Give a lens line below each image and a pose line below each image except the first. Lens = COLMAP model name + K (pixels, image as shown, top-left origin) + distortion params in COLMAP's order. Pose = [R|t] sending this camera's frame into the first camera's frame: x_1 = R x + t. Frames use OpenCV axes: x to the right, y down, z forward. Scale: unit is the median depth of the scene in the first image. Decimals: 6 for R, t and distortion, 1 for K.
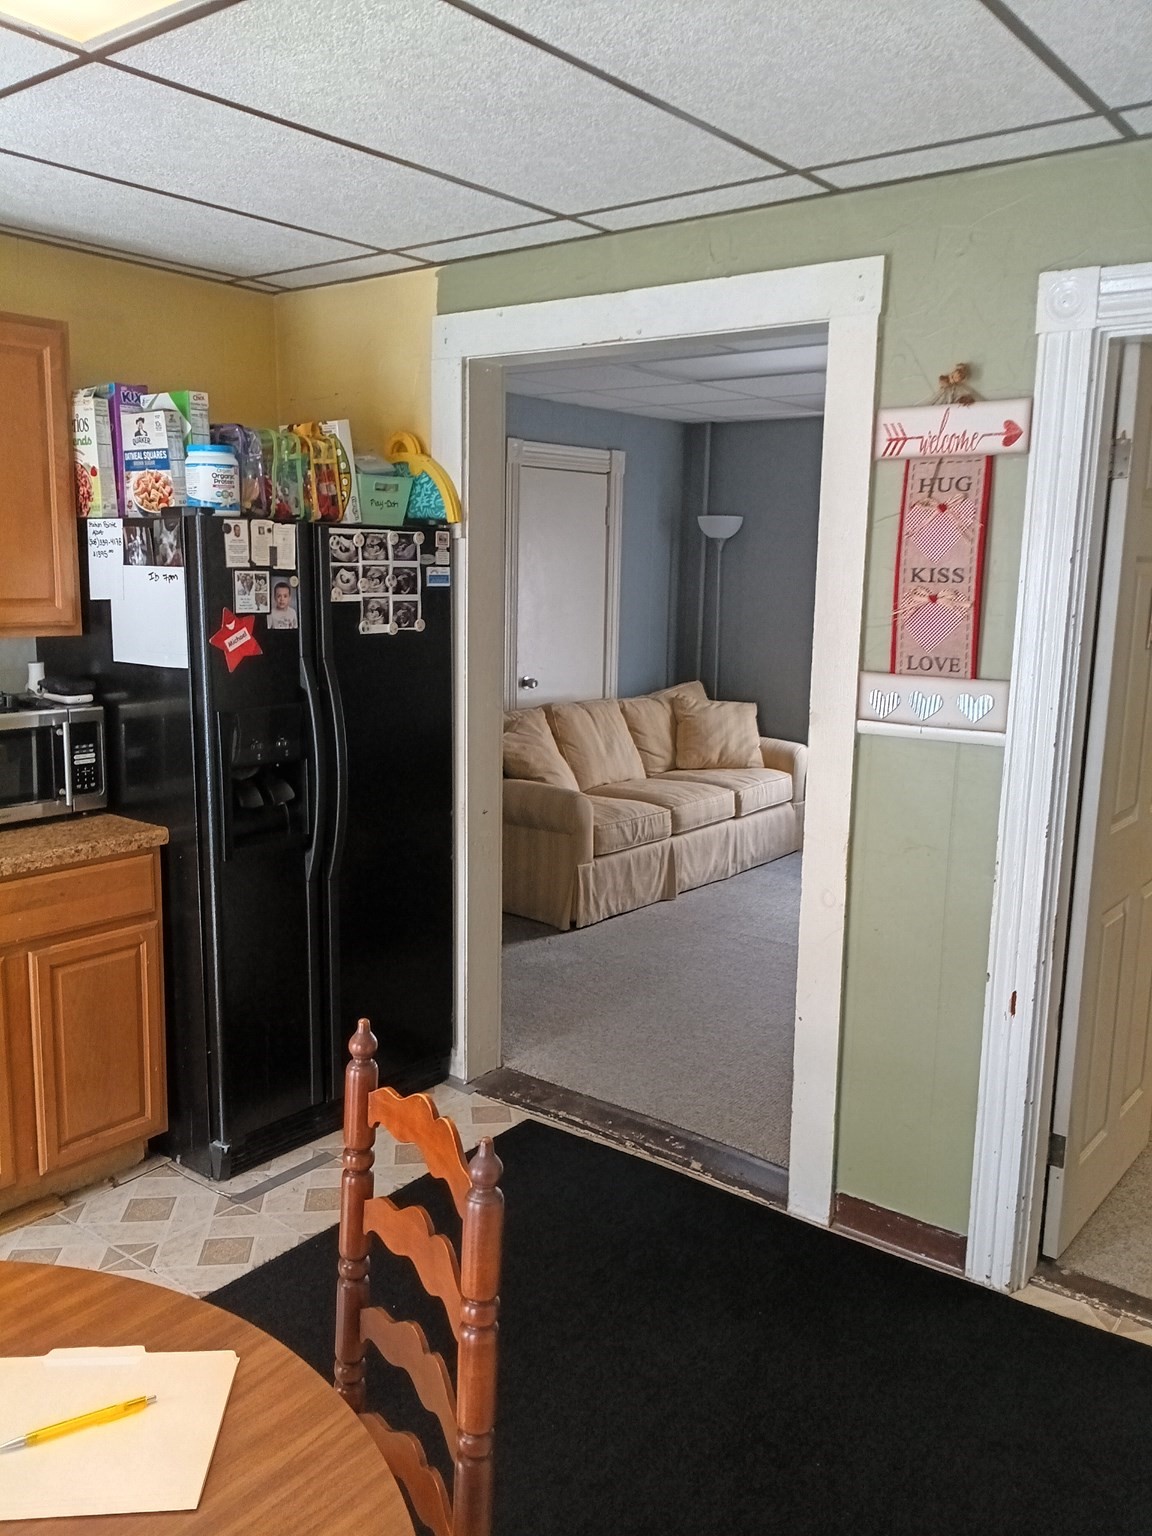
lens RADIAL K [[1266.1, 0, 576.0], [0, 1266.1, 768.0], [0, 0, 1]] dist [0.090970, -0.155150]
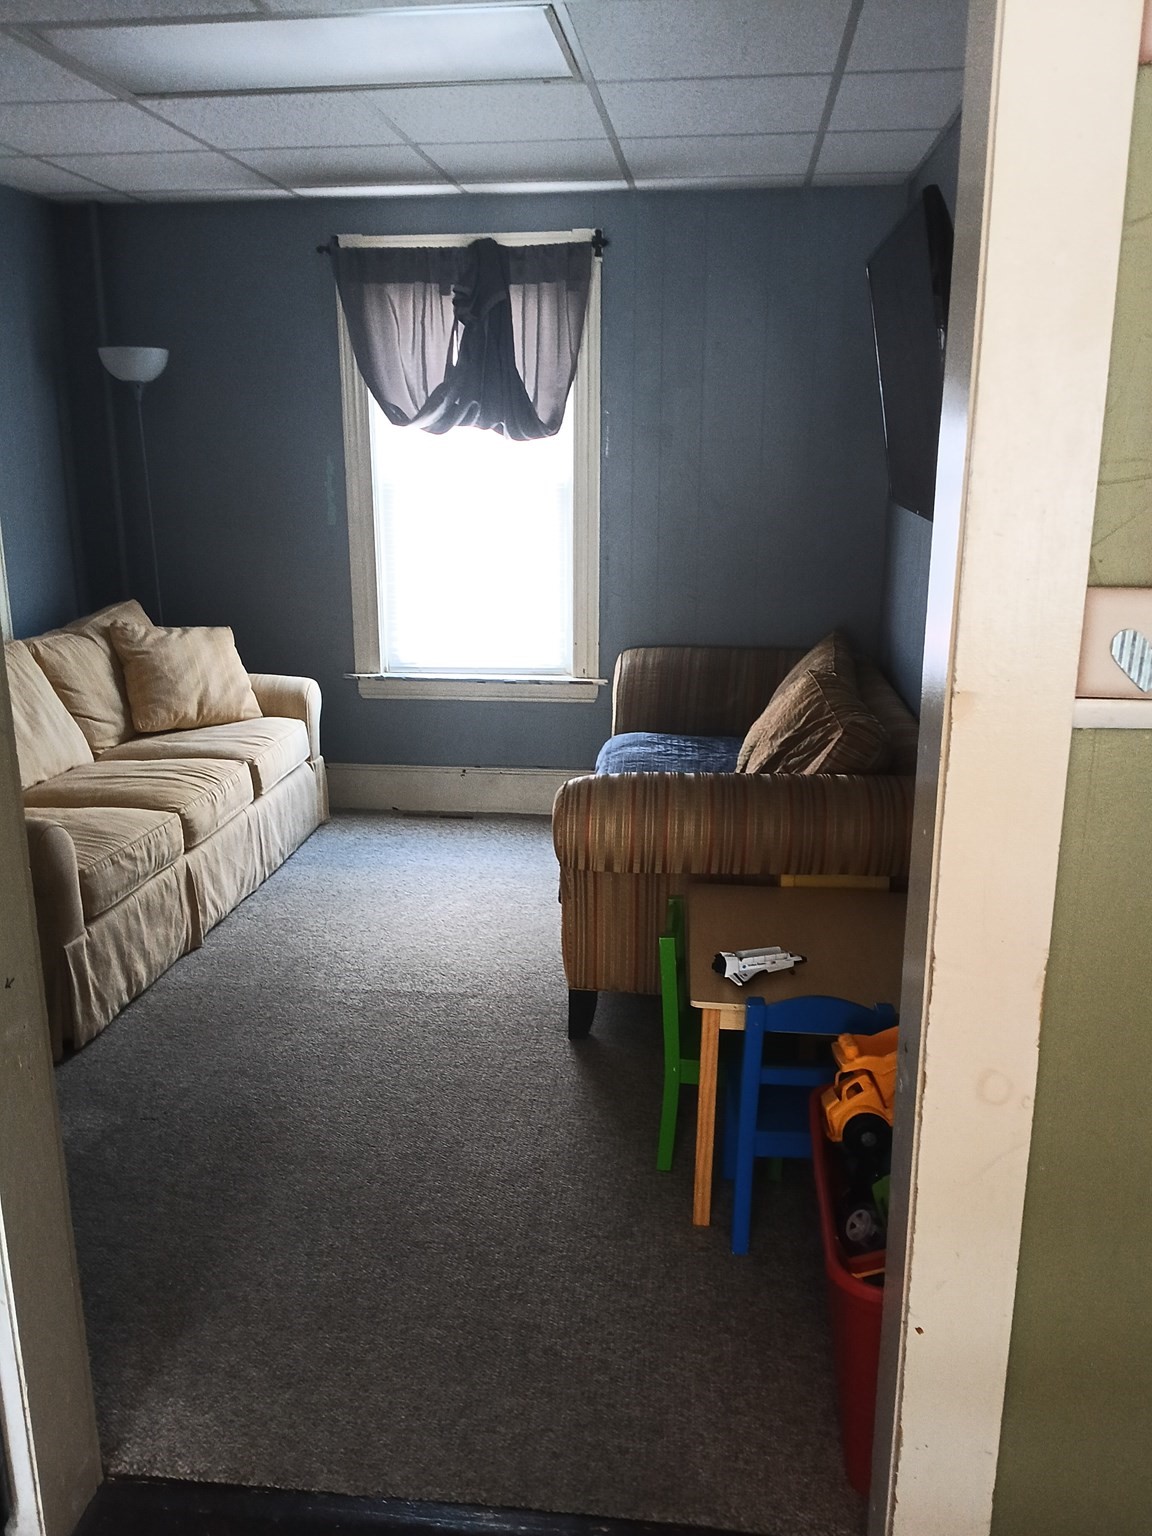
lens RADIAL K [[1266.1, 0, 576.0], [0, 1266.1, 768.0], [0, 0, 1]] dist [0.090970, -0.155150]
pose [[0.846912, -0.152984, 0.509251, -0.067983], [0.106541, 0.987119, 0.119357, -0.037999], [-0.520950, -0.046828, 0.852302, 0.314869]]
